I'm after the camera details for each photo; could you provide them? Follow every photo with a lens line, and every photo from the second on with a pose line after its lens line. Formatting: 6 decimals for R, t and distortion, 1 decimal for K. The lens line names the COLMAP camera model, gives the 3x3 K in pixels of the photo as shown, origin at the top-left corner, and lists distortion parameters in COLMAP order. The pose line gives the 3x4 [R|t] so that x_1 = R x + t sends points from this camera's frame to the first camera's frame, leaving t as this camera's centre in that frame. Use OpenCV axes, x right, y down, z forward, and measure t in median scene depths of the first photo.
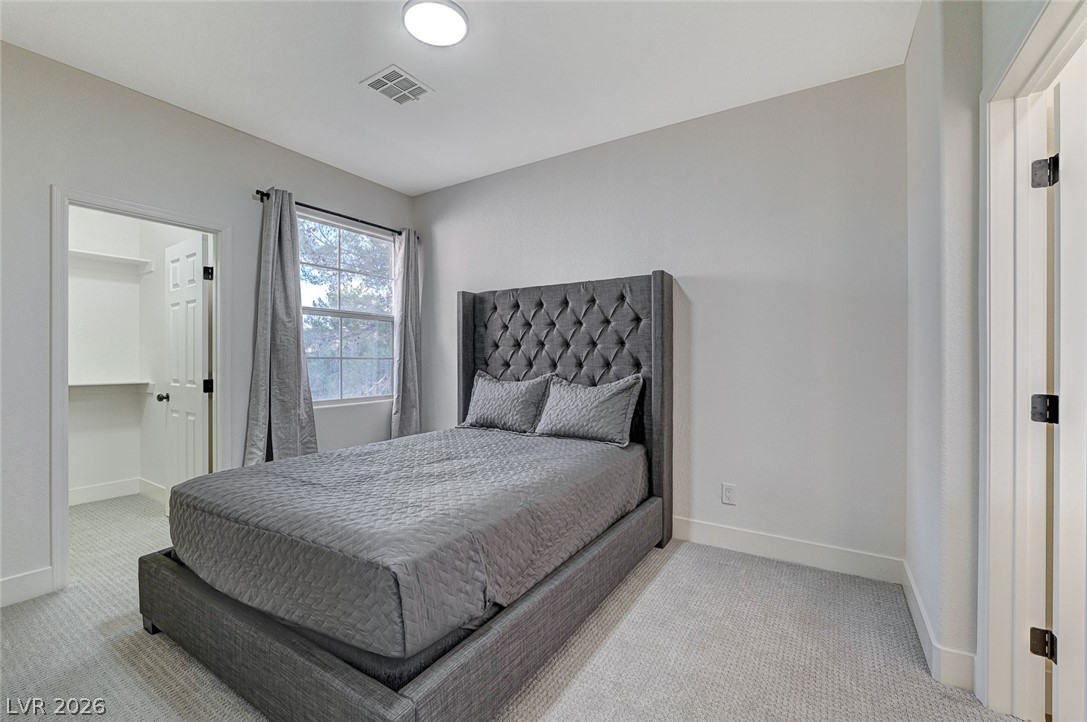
lens RADIAL K [[448.4, 0, 551.6], [0, 448.4, 363.8], [0, 0, 1]] dist [0.011336, 0.000772]
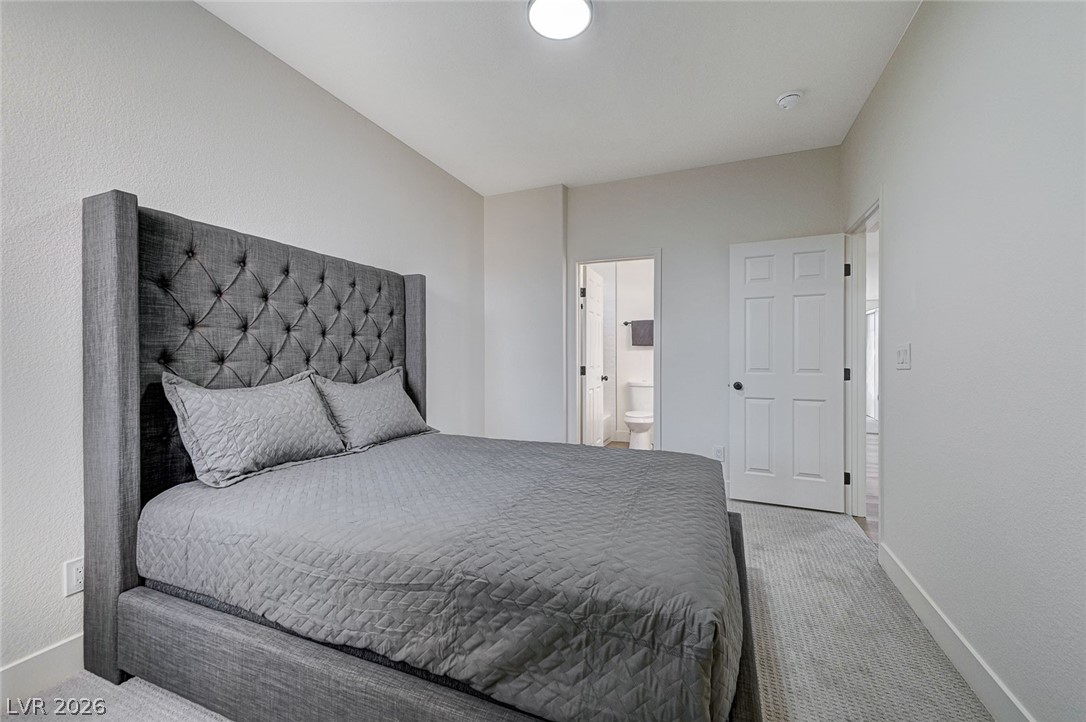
lens RADIAL K [[448.0, 0, 543.9], [0, 448.0, 361.3], [0, 0, 1]] dist [0.011336, 0.000772]
pose [[-0.187617, -0.013592, 0.982148, -0.758045], [-0.003286, 0.999907, 0.013210, -0.004507], [-0.982237, -0.000749, -0.187645, 0.731357]]
